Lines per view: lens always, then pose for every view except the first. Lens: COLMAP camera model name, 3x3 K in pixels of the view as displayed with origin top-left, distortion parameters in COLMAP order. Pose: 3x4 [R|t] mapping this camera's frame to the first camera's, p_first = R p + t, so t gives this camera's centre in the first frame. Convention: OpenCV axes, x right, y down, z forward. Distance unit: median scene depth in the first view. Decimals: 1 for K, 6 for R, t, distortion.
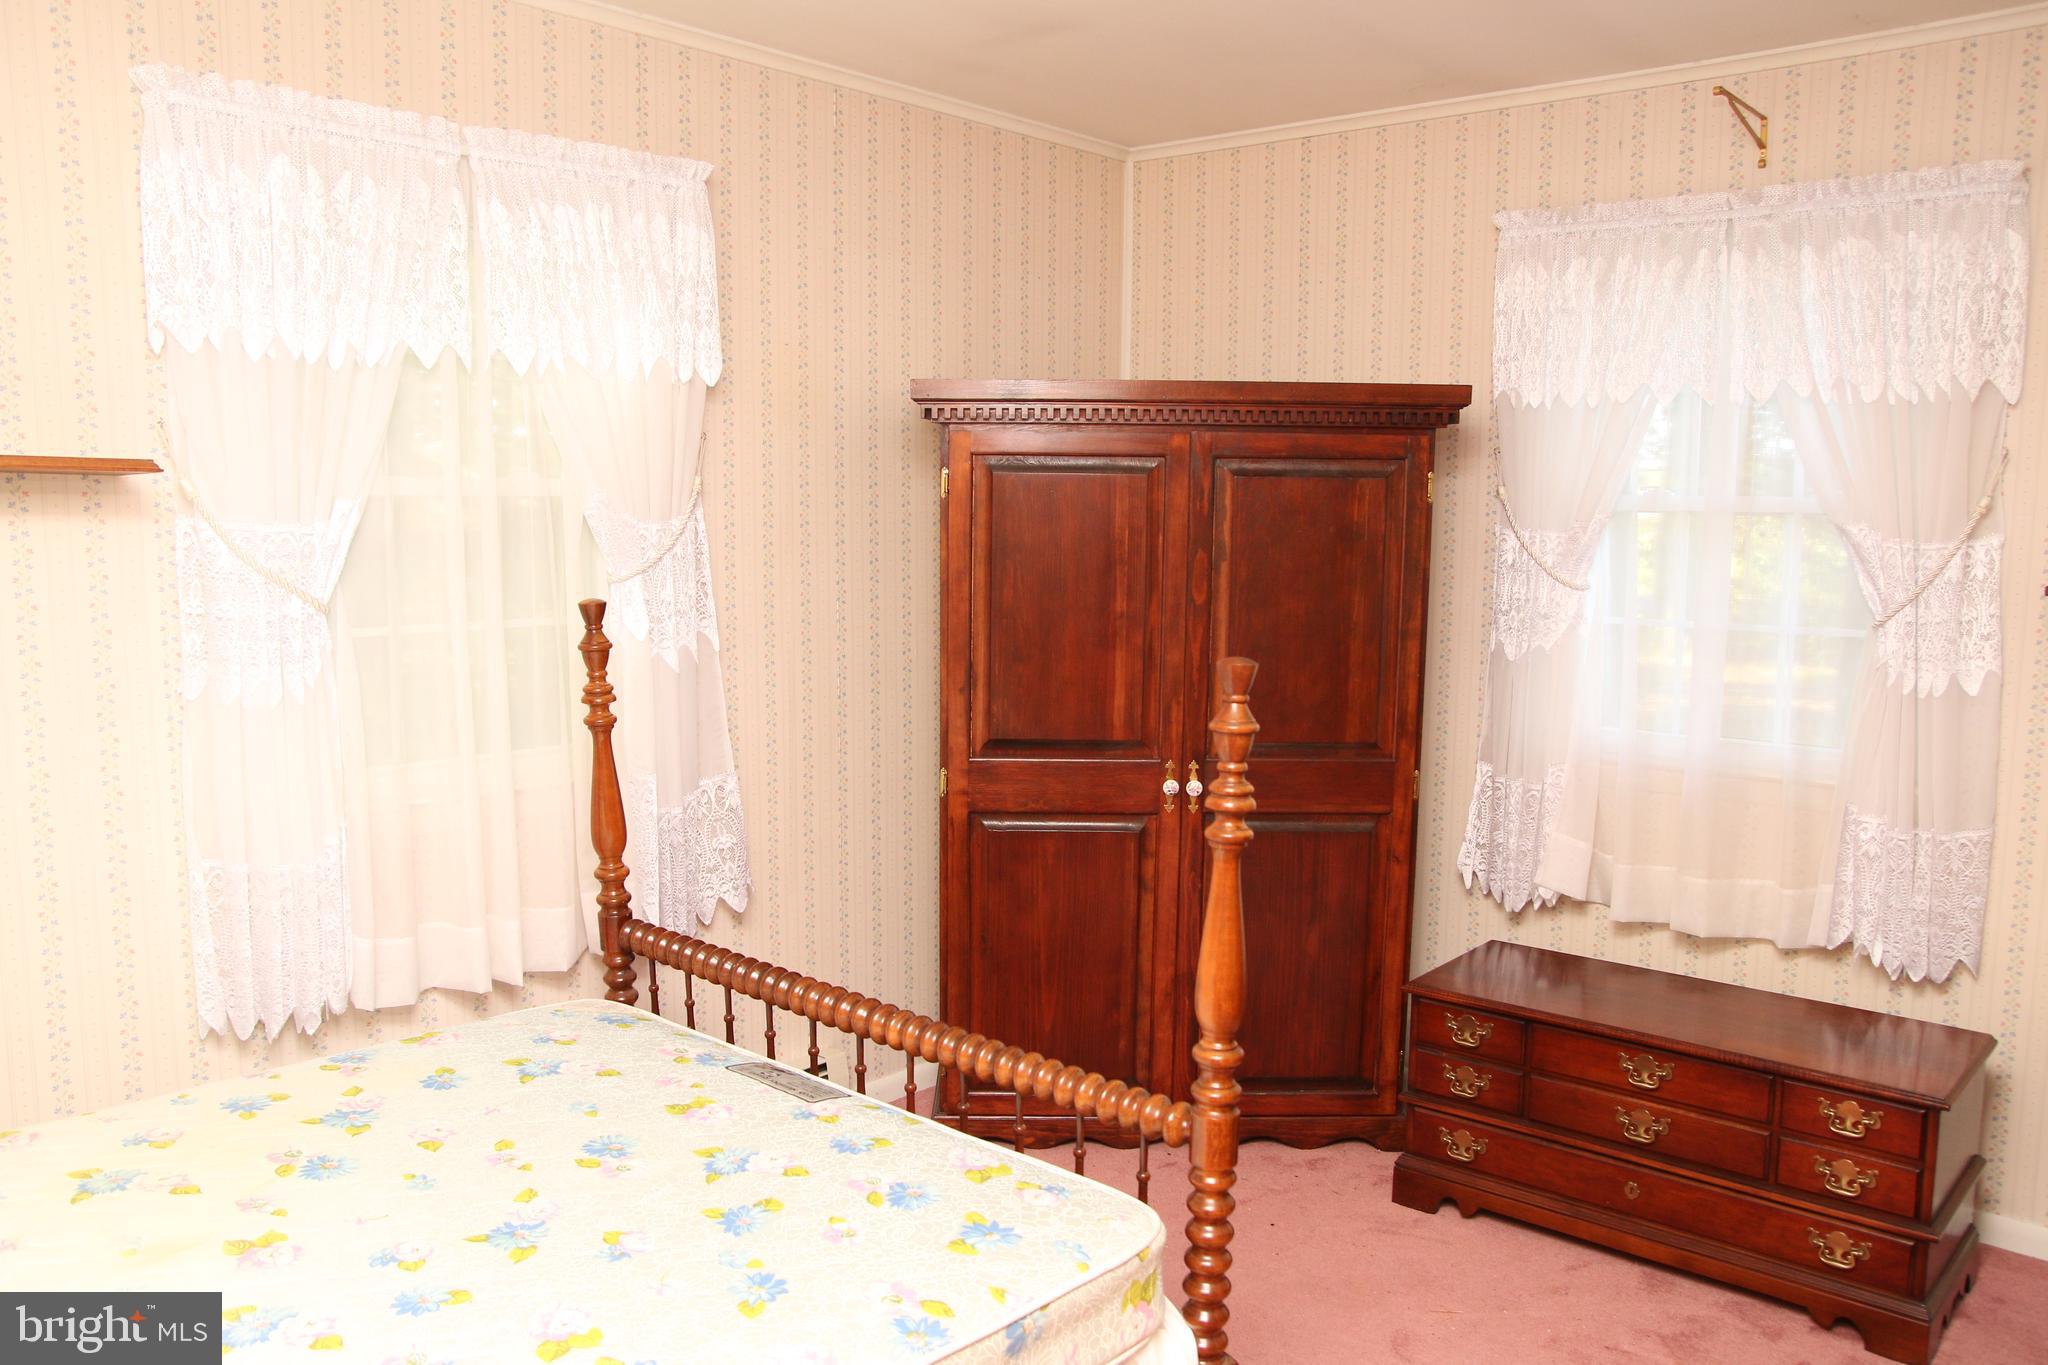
lens RADIAL K [[1597.4, 0, 1010.9], [0, 1597.4, 718.4], [0, 0, 1]] dist [-0.137377, 0.113415]
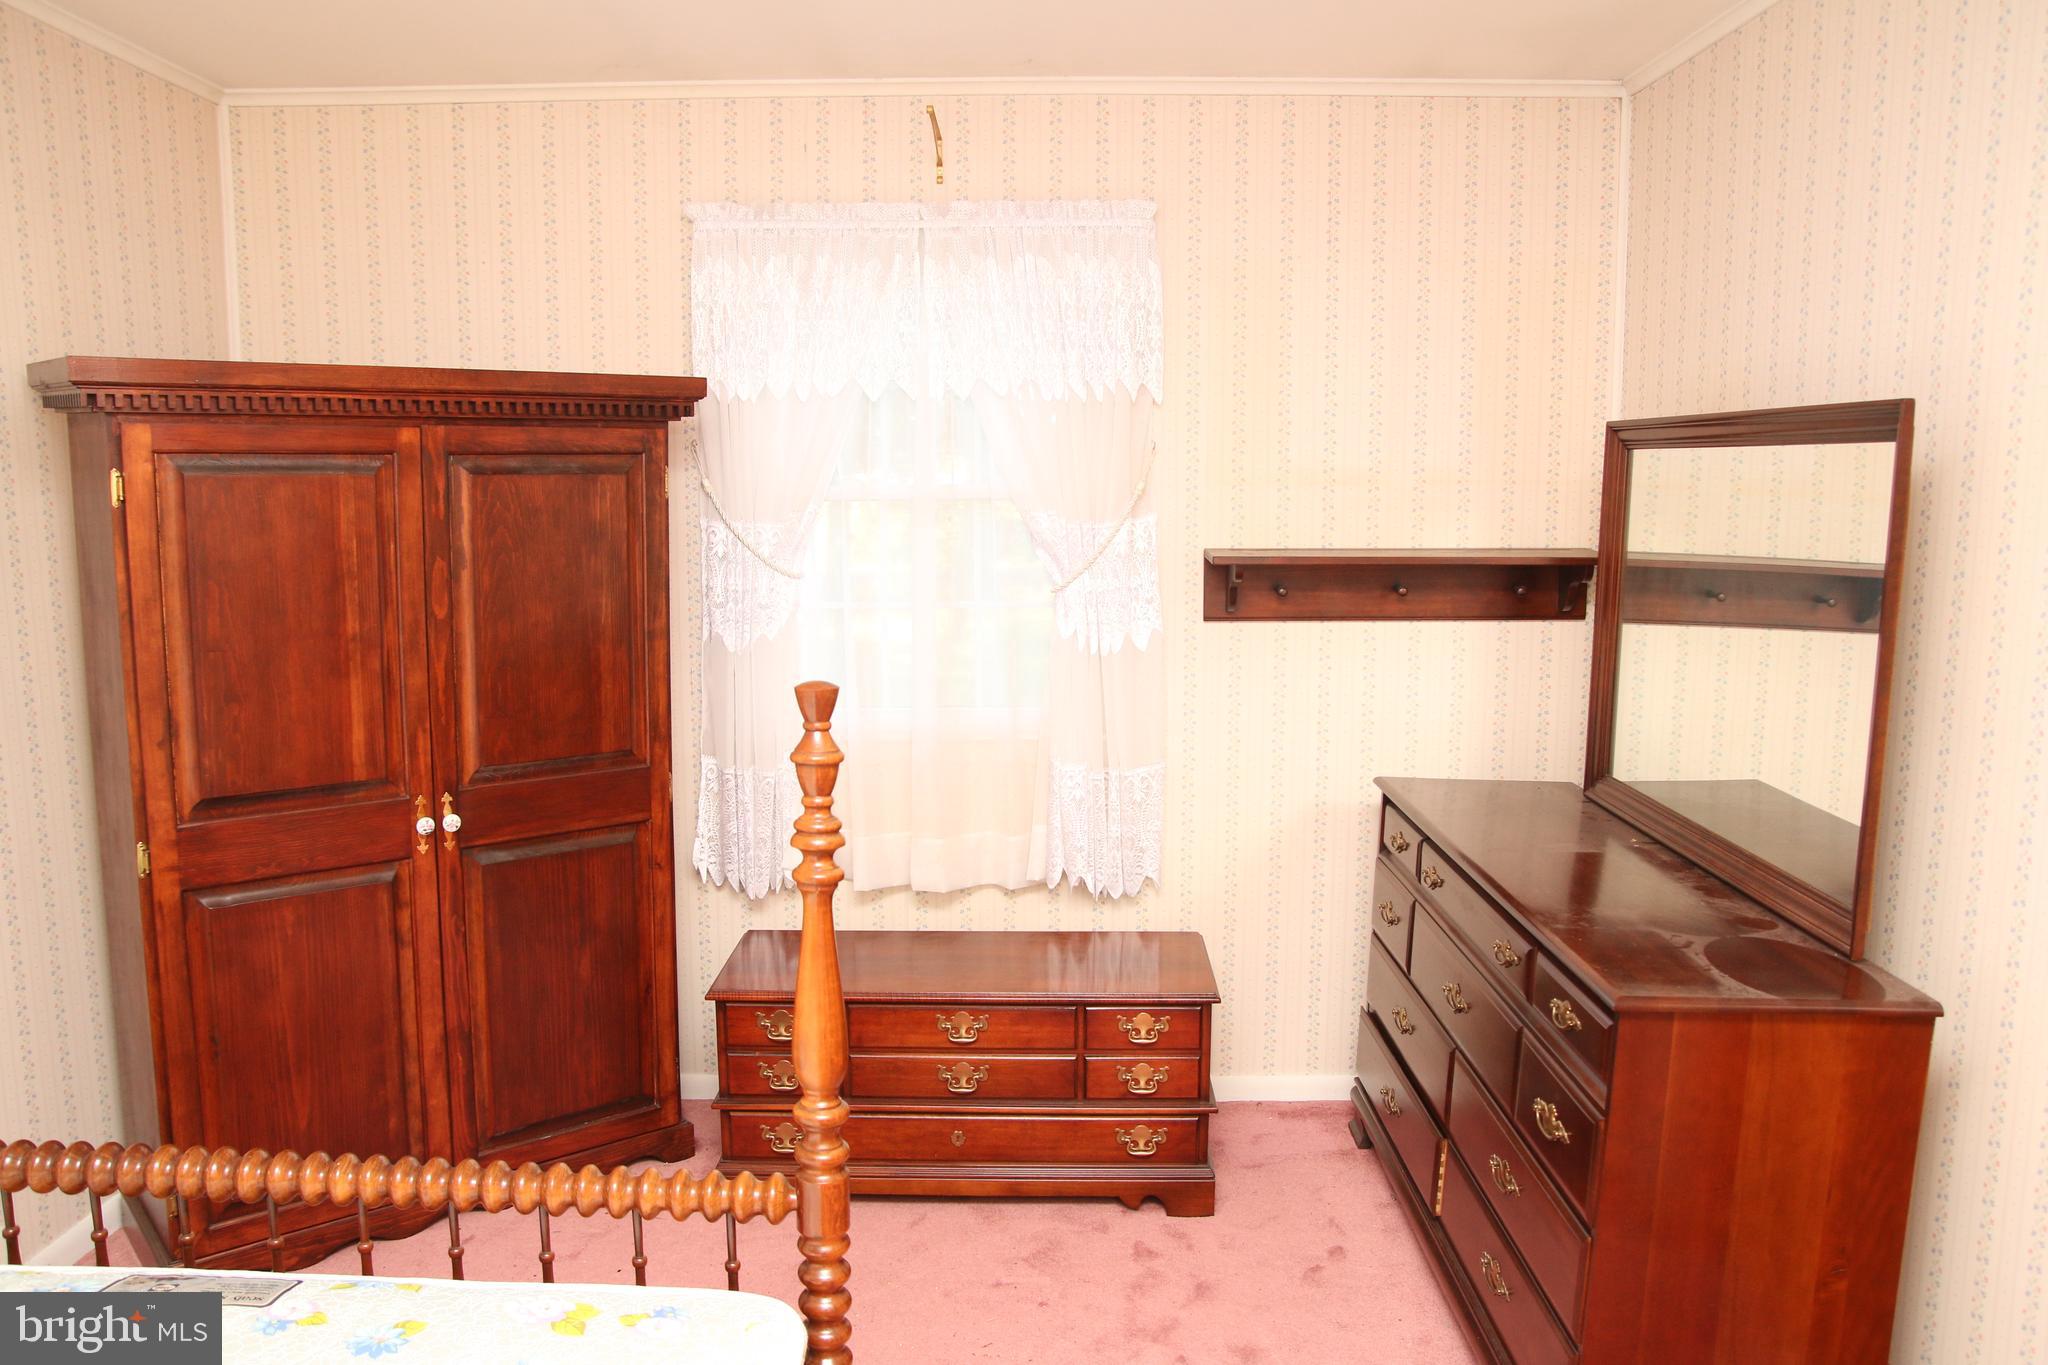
lens RADIAL K [[1555.0, 0, 1026.2], [0, 1555.0, 717.7], [0, 0, 1]] dist [-0.148087, 0.128952]
pose [[0.758352, -0.103698, 0.643544, -0.188722], [0.094369, 0.994330, 0.049017, -0.027135], [-0.644978, 0.023558, 0.763838, 0.134629]]
